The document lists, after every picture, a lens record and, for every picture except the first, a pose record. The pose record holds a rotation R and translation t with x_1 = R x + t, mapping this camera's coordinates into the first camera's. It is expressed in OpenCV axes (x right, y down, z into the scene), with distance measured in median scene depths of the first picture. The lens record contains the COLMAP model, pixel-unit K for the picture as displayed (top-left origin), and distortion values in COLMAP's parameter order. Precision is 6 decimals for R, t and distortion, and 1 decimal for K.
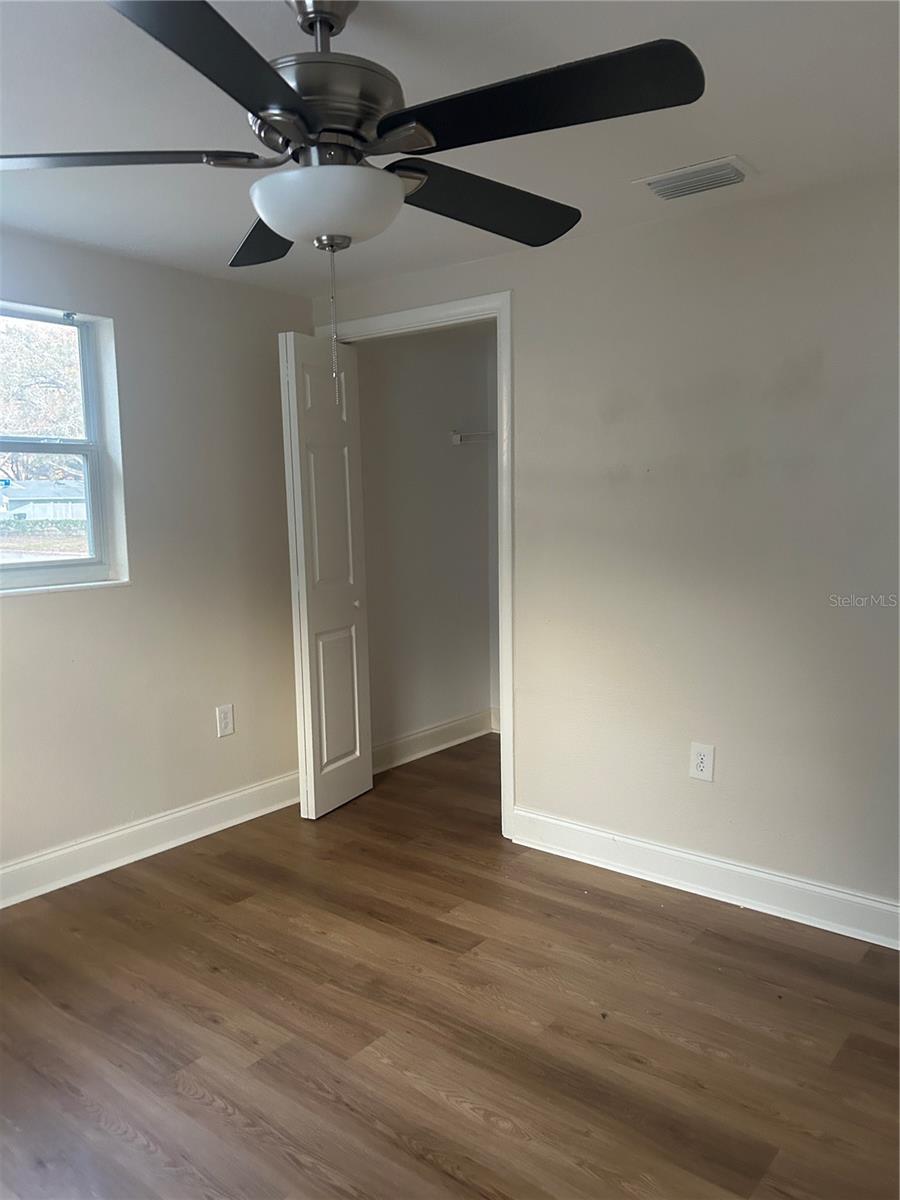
lens RADIAL K [[883.5, 0, 450.0], [0, 883.5, 600.0], [0, 0, 1]] dist [0.008693, 0.001008]
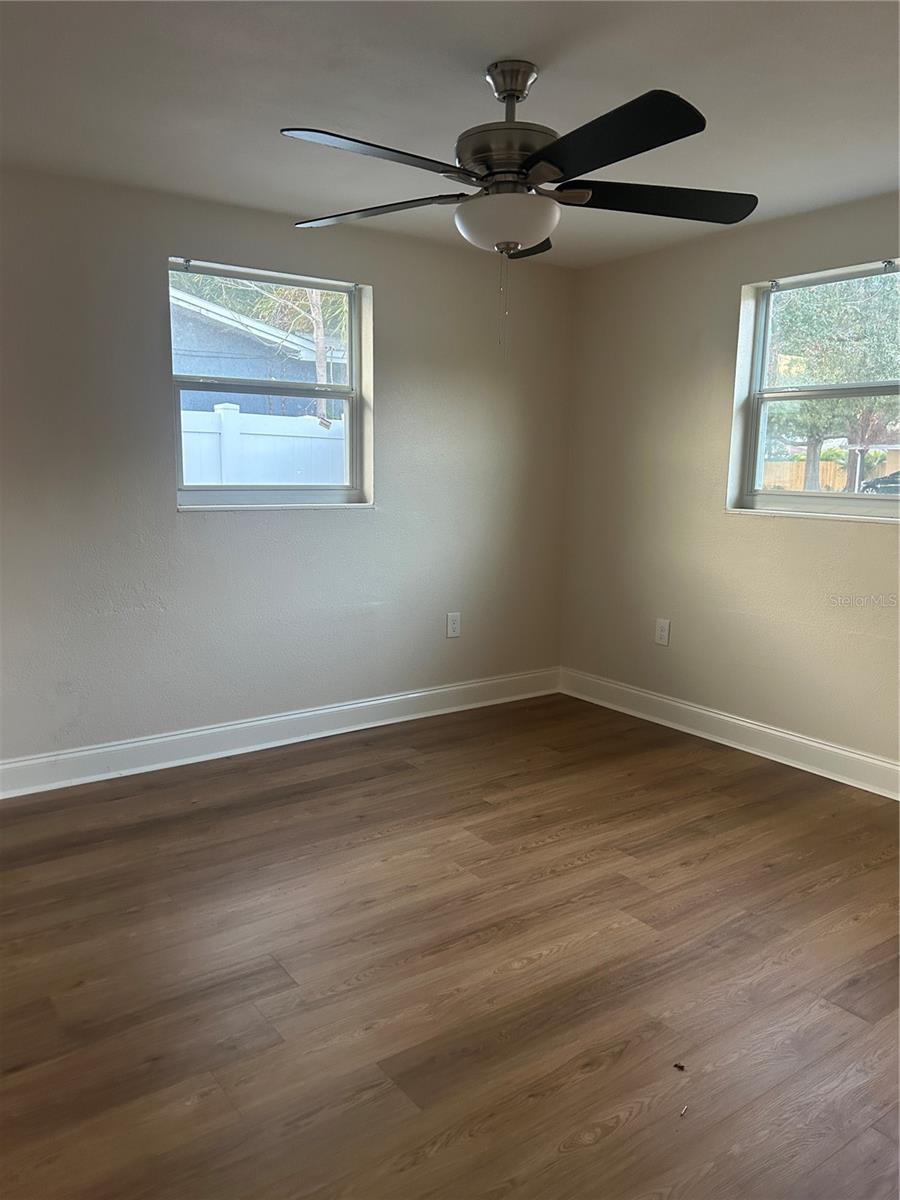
lens RADIAL K [[883.5, 0, 450.0], [0, 883.5, 600.0], [0, 0, 1]] dist [0.008693, 0.001008]
pose [[-0.231893, 0.170212, -0.957734, 0.969143], [-0.125933, 0.971033, 0.203067, -0.089757], [0.964555, 0.167700, -0.203740, 0.928228]]
